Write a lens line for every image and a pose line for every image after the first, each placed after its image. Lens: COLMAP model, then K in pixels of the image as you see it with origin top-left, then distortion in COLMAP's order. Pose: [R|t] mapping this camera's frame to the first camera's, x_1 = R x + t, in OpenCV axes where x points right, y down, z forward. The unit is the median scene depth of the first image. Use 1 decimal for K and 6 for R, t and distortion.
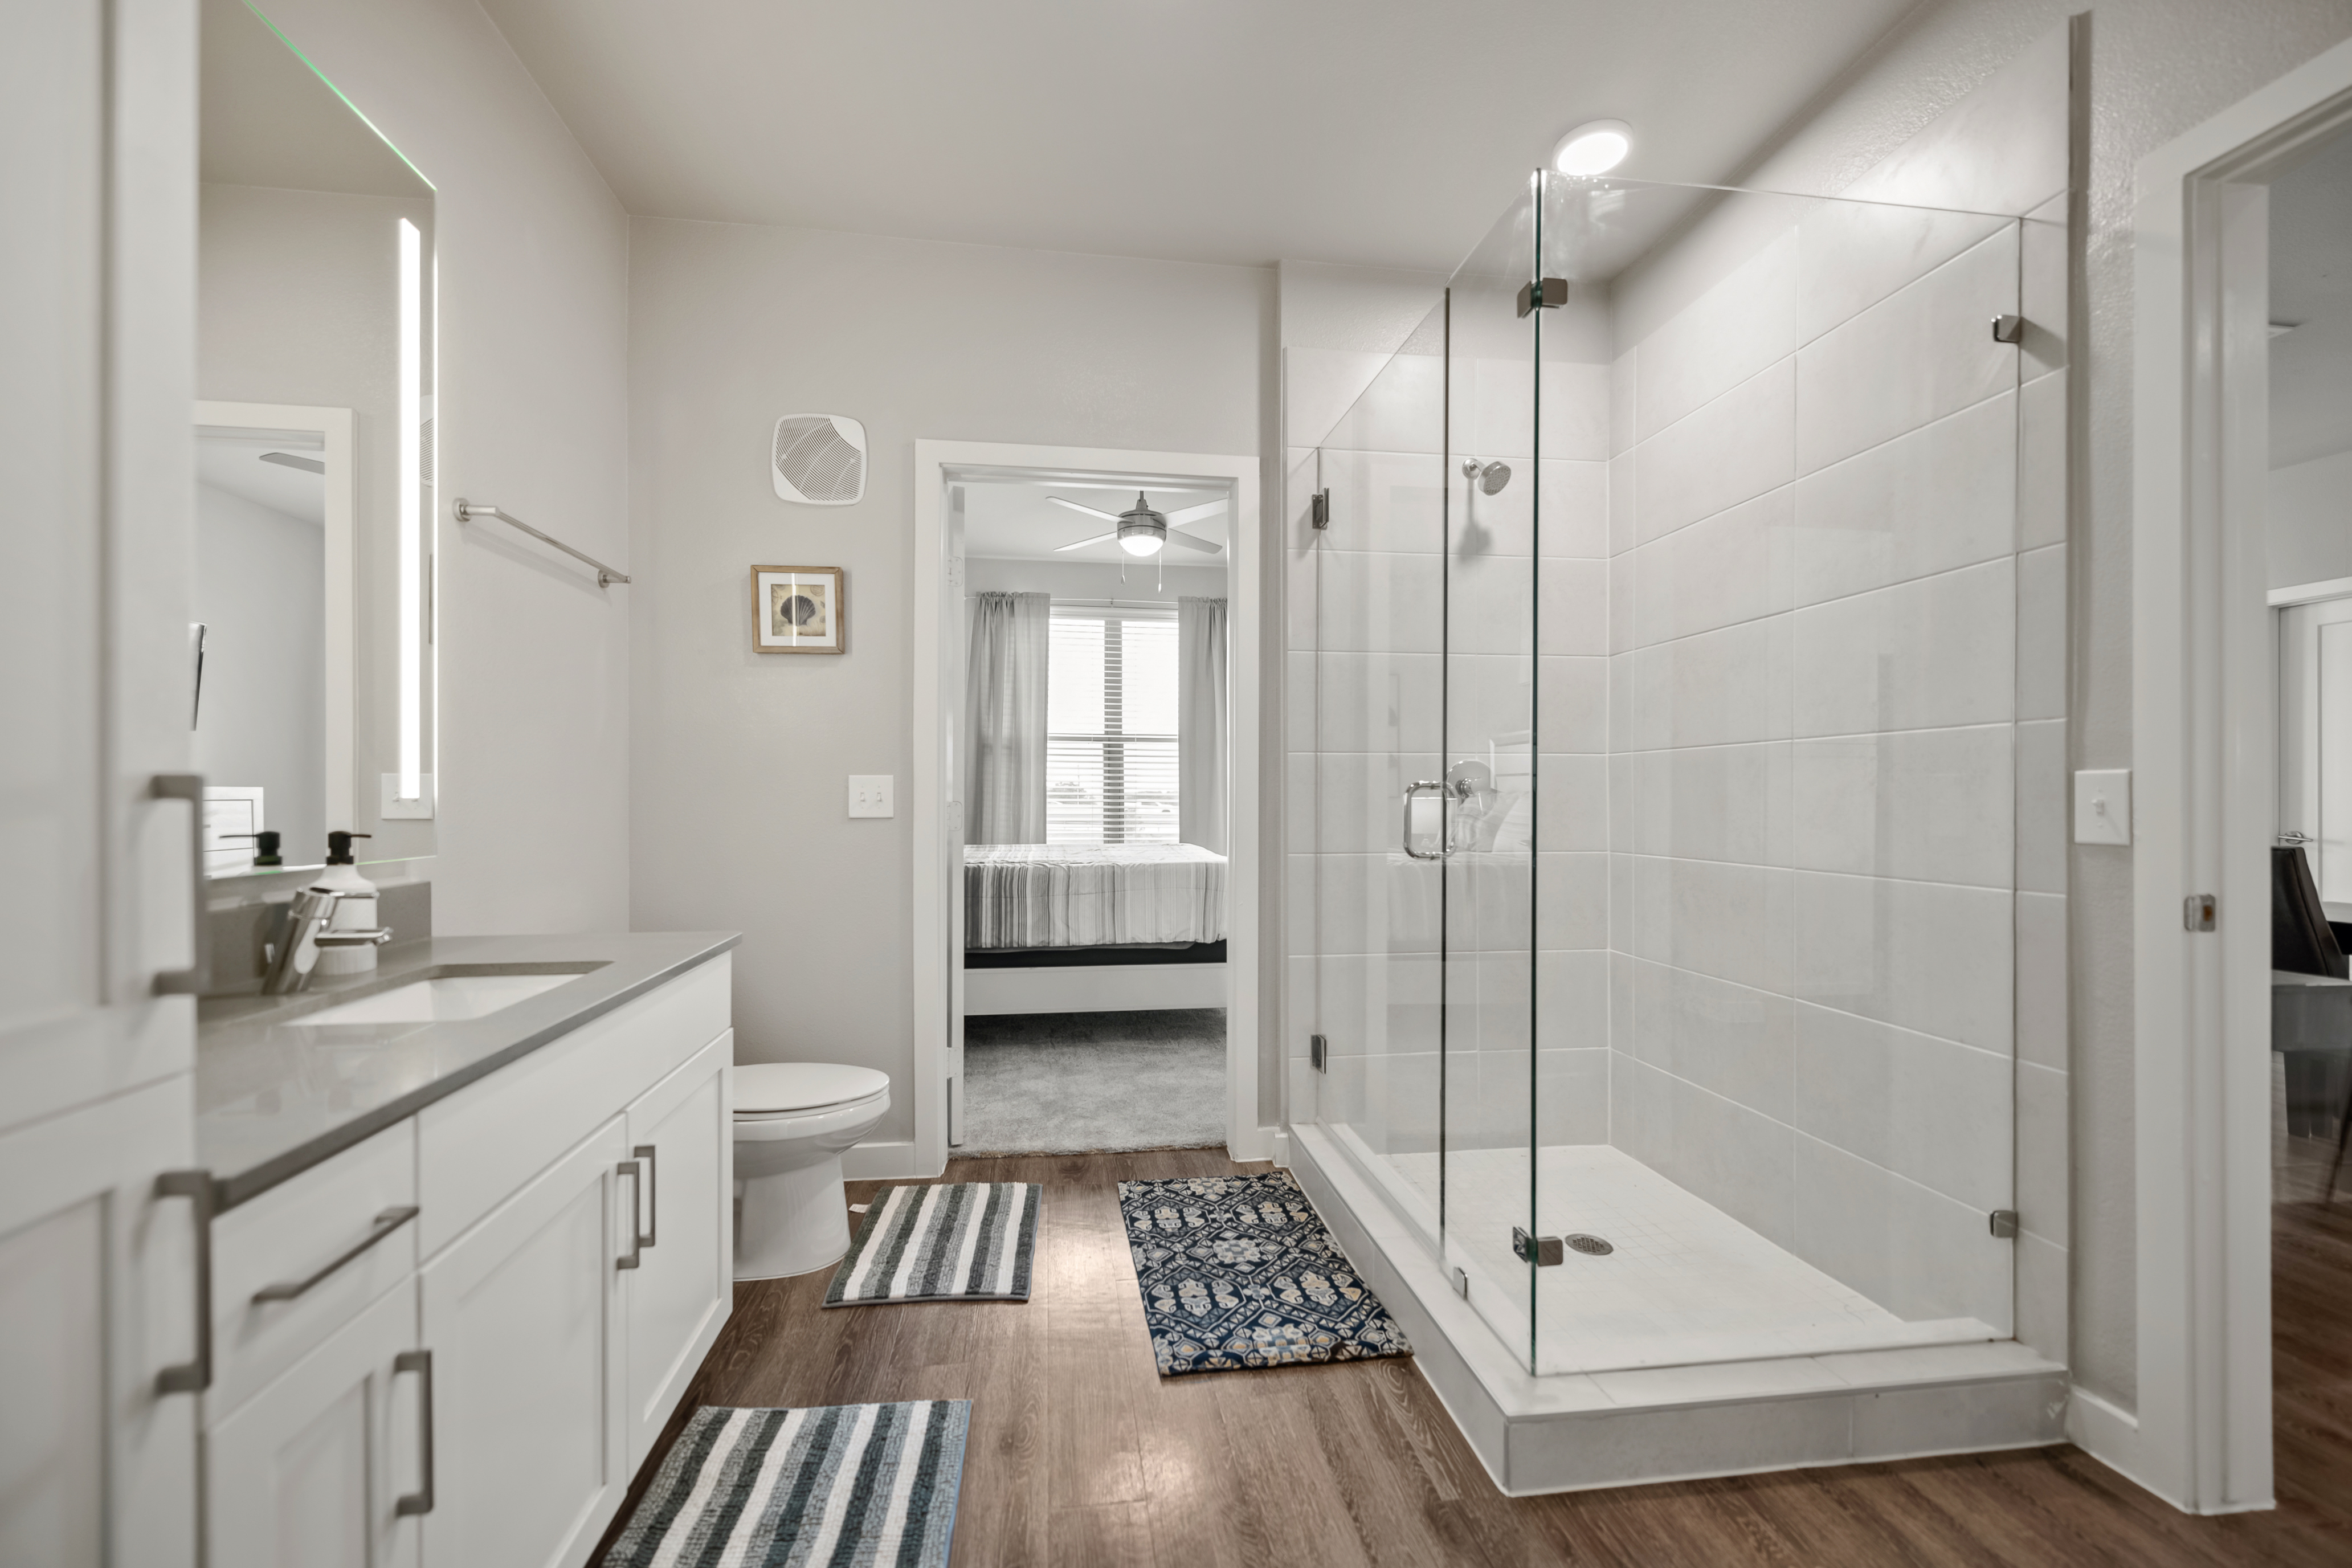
lens RADIAL K [[955.8, 0, 1176.0], [0, 955.8, 784.0], [0, 0, 1]] dist [0.000300, -0.000004]
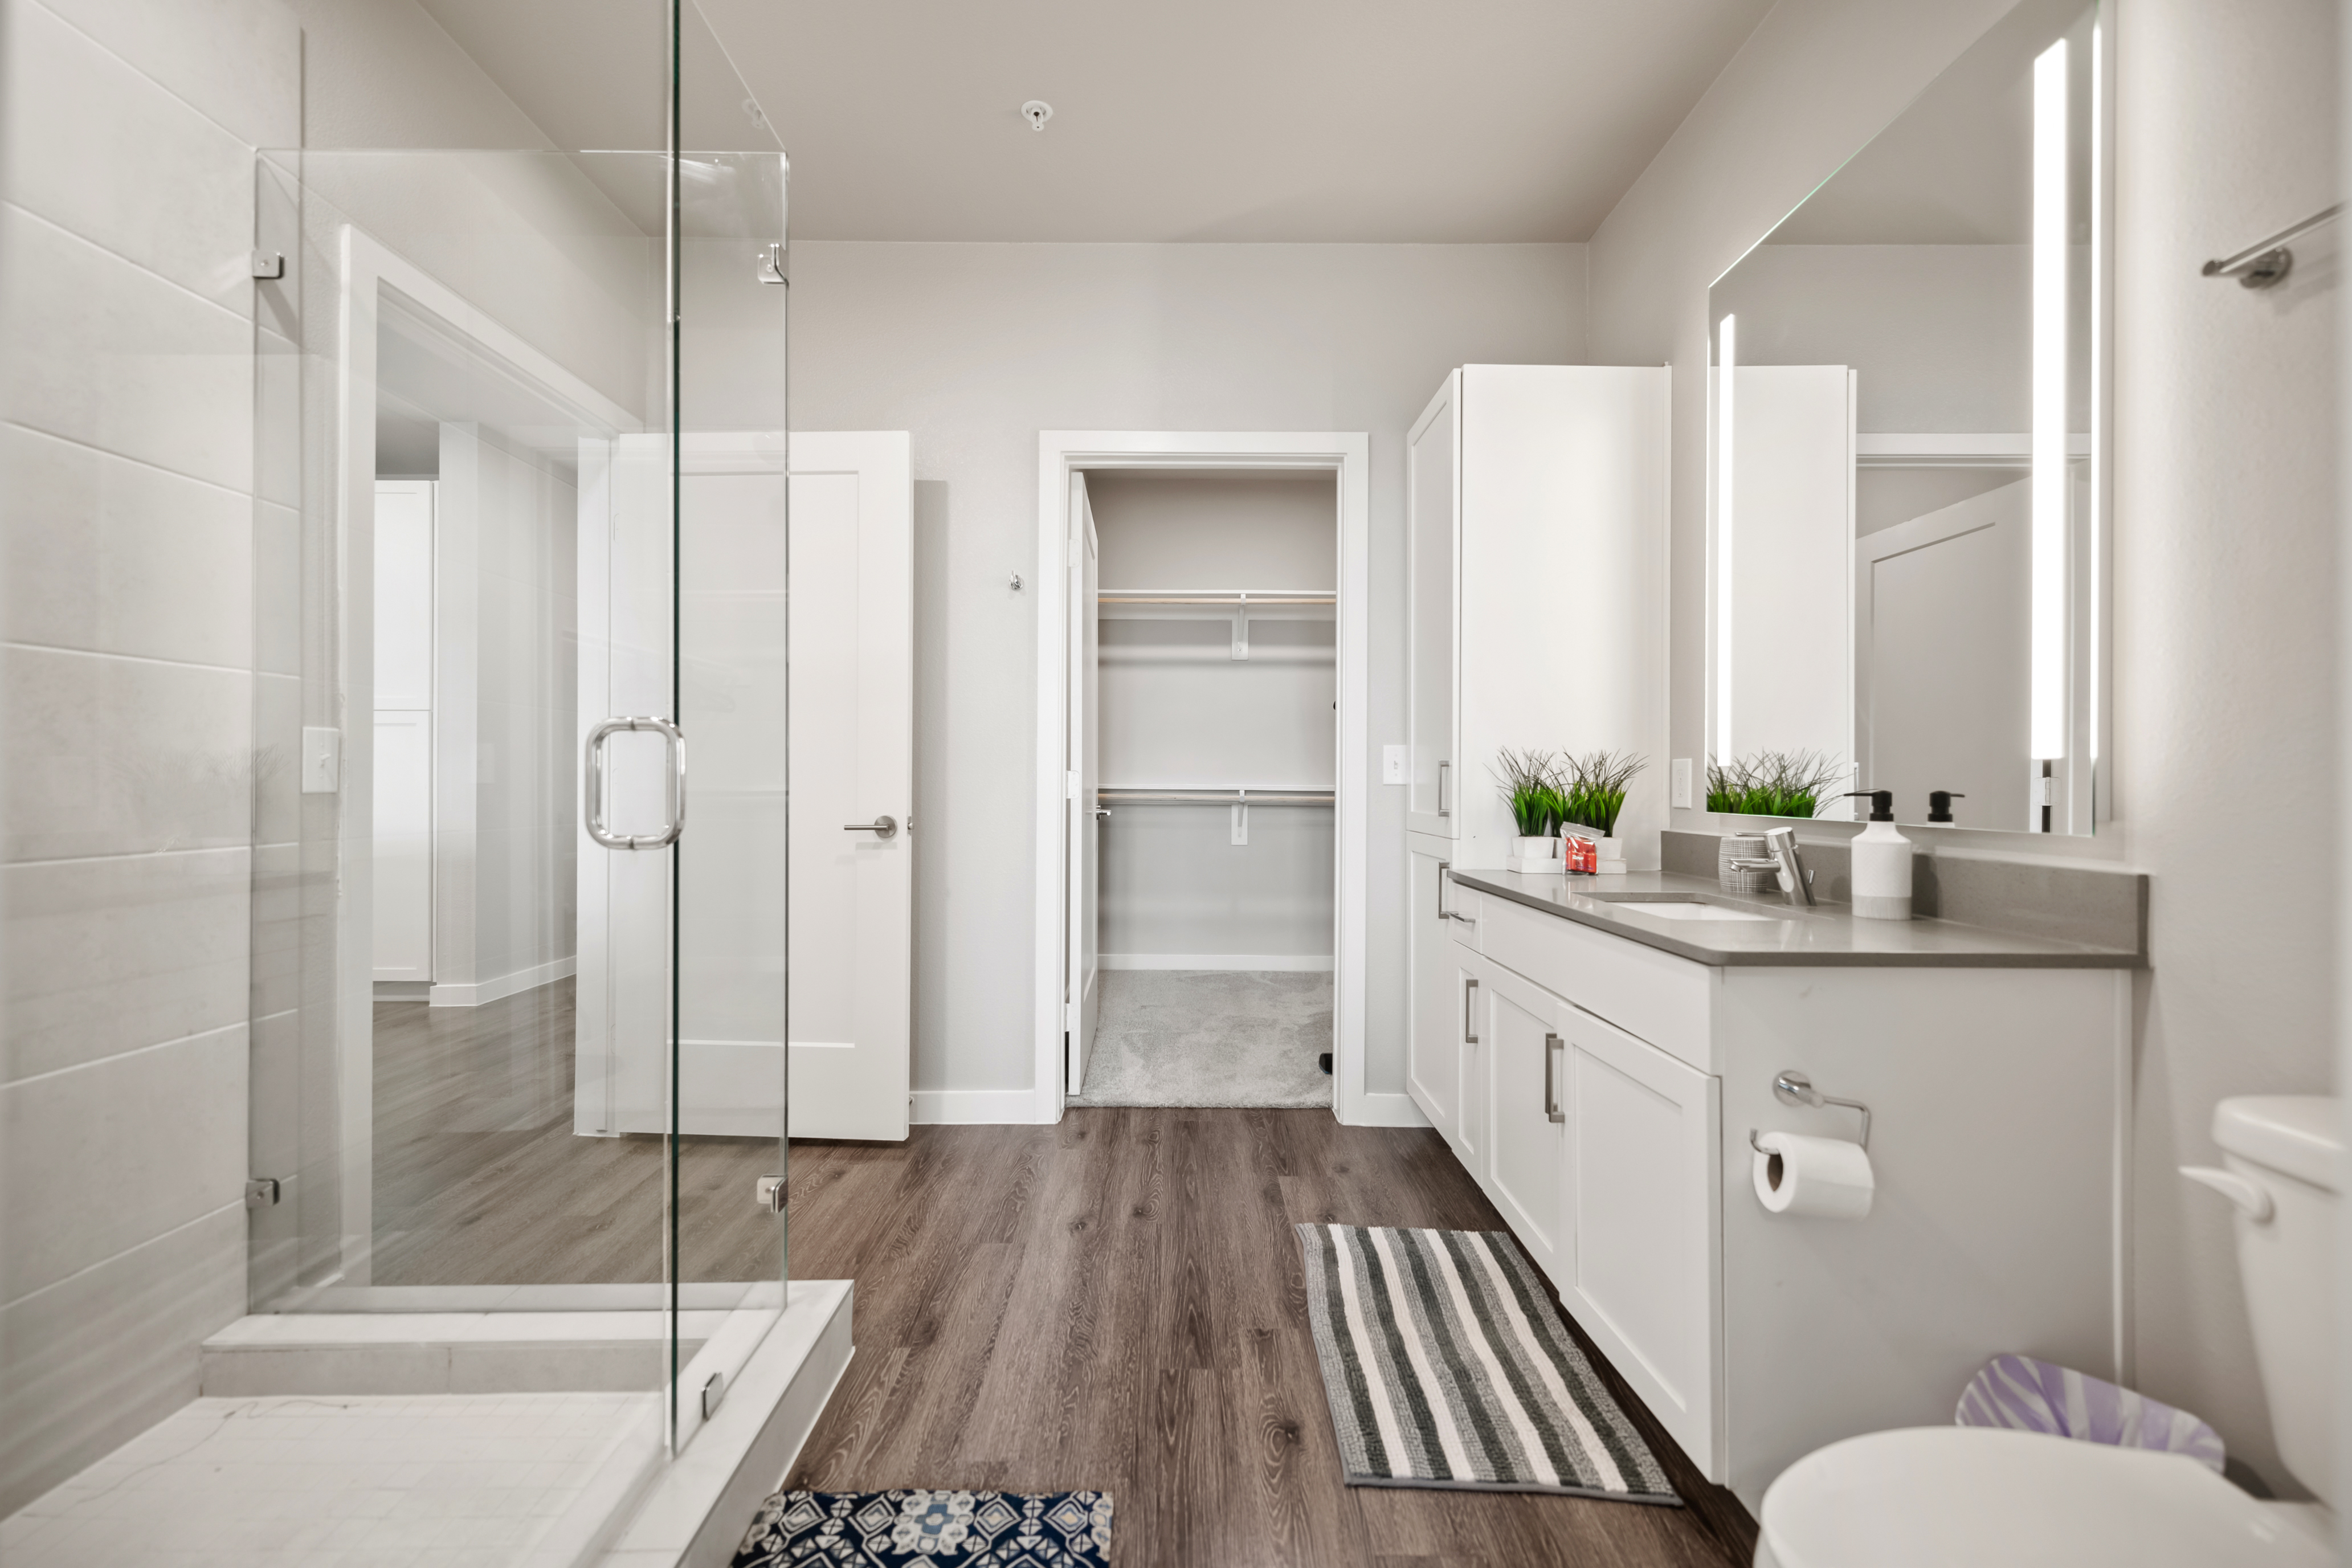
lens RADIAL K [[955.8, 0, 1176.0], [0, 955.8, 784.0], [0, 0, 1]] dist [0.000300, -0.000004]
pose [[-0.991130, -0.008465, 0.132629, -0.196667], [-0.009729, 0.999913, -0.008886, 0.056183], [-0.132542, -0.010097, -0.991126, 2.115933]]
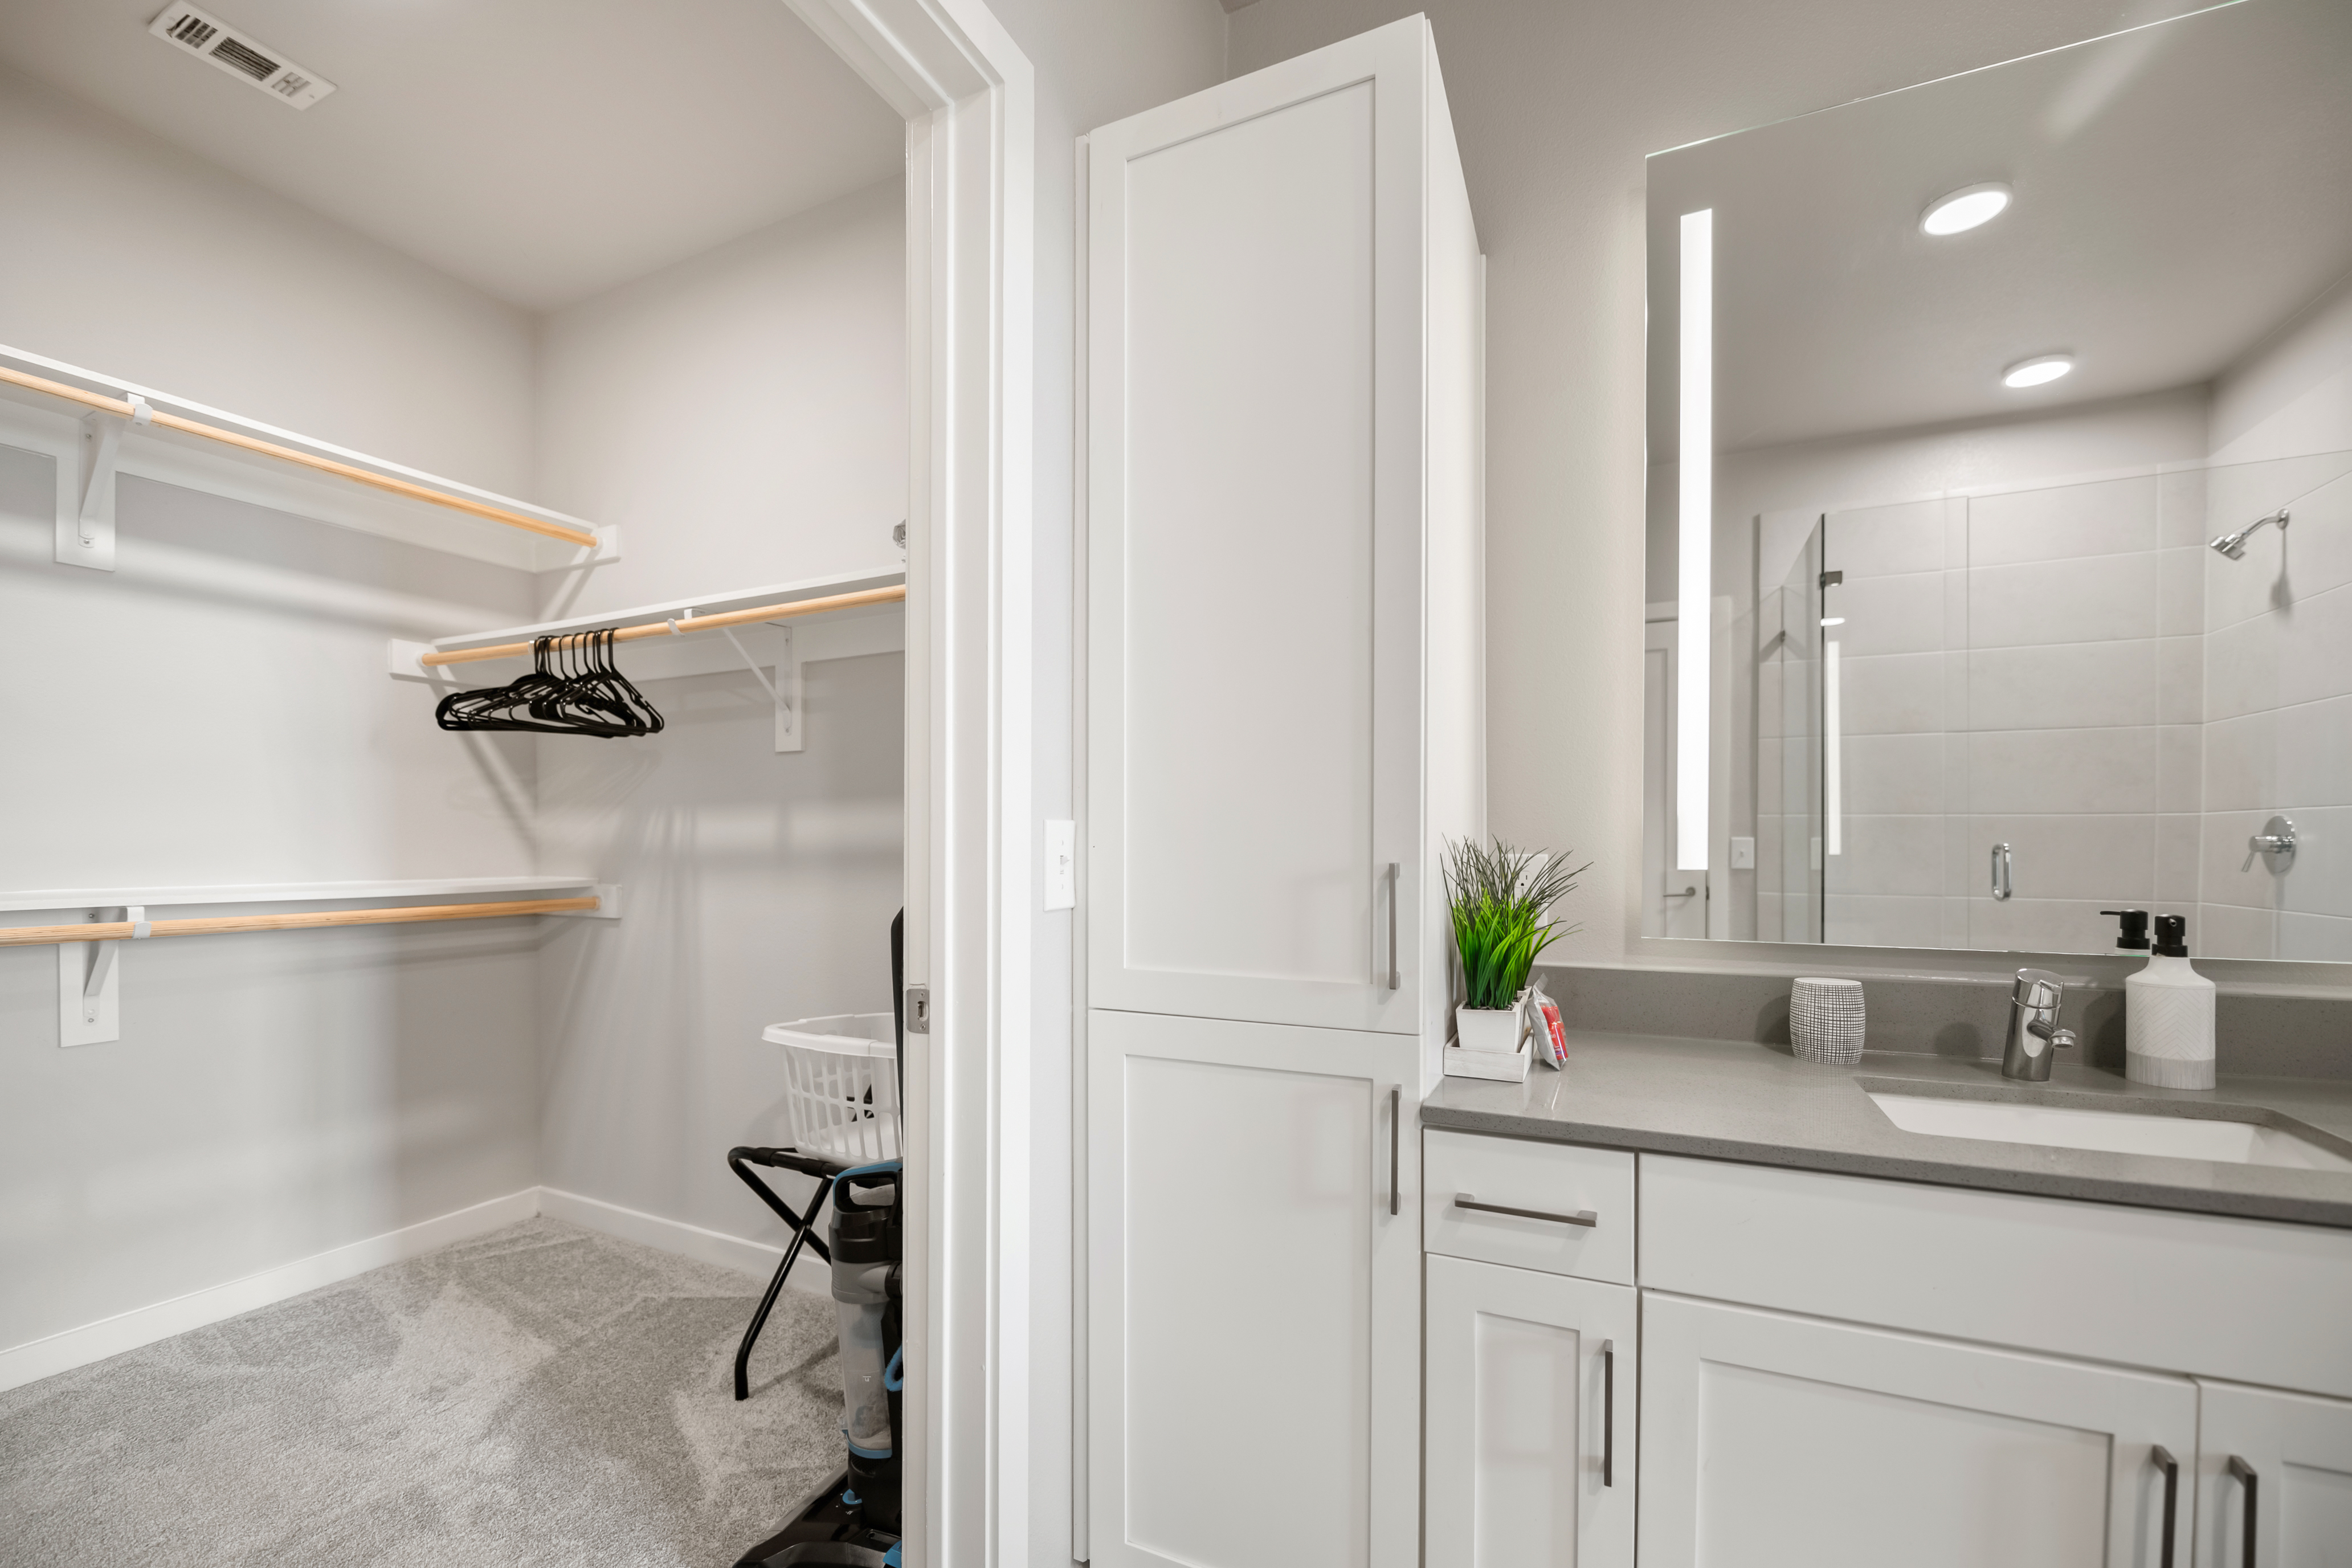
lens RADIAL K [[948.7, 0, 1174.5], [0, 948.7, 843.4], [0, 0, 1]] dist [-0.022594, 0.000030]
pose [[-0.544806, -0.001978, -0.838559, 0.268301], [0.008824, 0.999928, -0.008091, -0.014509], [0.838515, -0.011807, -0.544750, 0.675159]]
